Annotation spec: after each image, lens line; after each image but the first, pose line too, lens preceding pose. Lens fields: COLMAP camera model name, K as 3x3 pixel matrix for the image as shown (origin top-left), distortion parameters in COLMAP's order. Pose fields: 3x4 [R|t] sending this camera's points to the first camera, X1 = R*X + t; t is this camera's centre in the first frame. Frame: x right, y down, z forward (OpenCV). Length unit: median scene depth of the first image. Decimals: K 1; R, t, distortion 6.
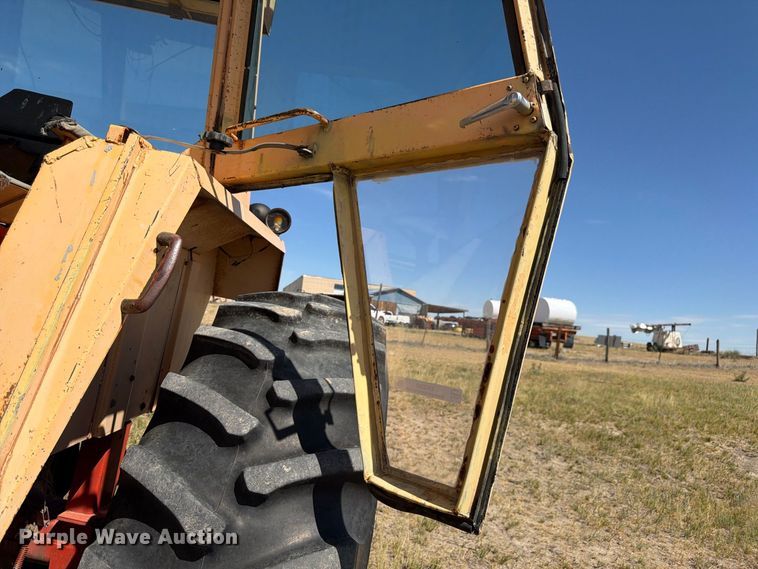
lens RADIAL K [[538.2, 0, 375.3], [0, 538.2, 284.7], [0, 0, 1]] dist [0.034183, -0.028338]
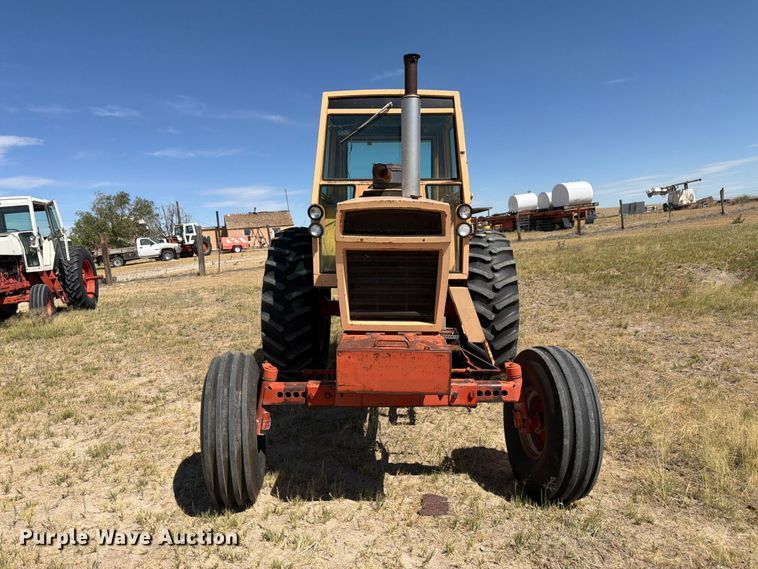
lens RADIAL K [[538.2, 0, 375.3], [0, 538.2, 284.7], [0, 0, 1]] dist [0.034183, -0.028338]
pose [[0.979839, -0.191009, -0.058570, -0.035939], [0.197785, 0.968800, 0.149360, -0.015384], [0.028214, -0.157933, 0.987047, -0.135793]]
